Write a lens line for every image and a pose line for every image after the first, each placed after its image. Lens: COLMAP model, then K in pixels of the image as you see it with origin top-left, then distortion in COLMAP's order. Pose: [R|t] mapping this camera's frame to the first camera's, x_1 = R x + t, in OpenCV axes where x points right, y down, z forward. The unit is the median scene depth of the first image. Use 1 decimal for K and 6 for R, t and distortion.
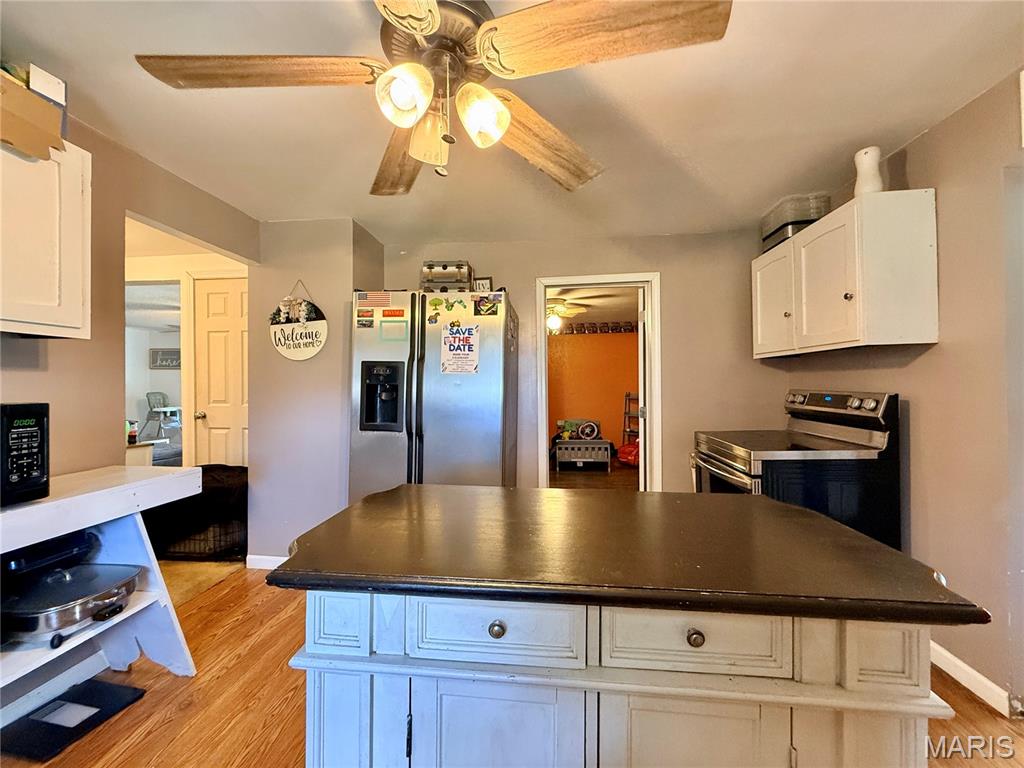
lens RADIAL K [[409.2, 0, 509.6], [0, 409.2, 382.4], [0, 0, 1]] dist [0.000159, 0.000535]
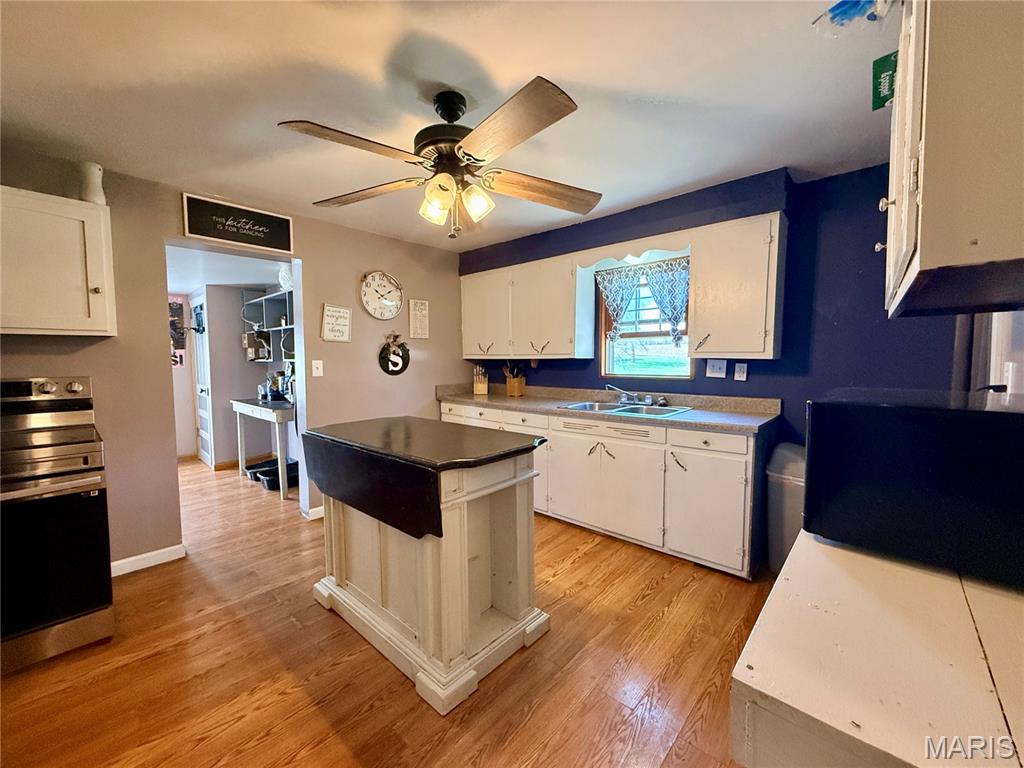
lens RADIAL K [[409.2, 0, 509.6], [0, 409.2, 382.4], [0, 0, 1]] dist [0.000159, 0.000535]
pose [[-0.803565, -0.027874, 0.594564, -0.594627], [0.007308, 0.998366, 0.056682, -0.012230], [-0.595172, 0.049893, -0.802048, 0.982253]]
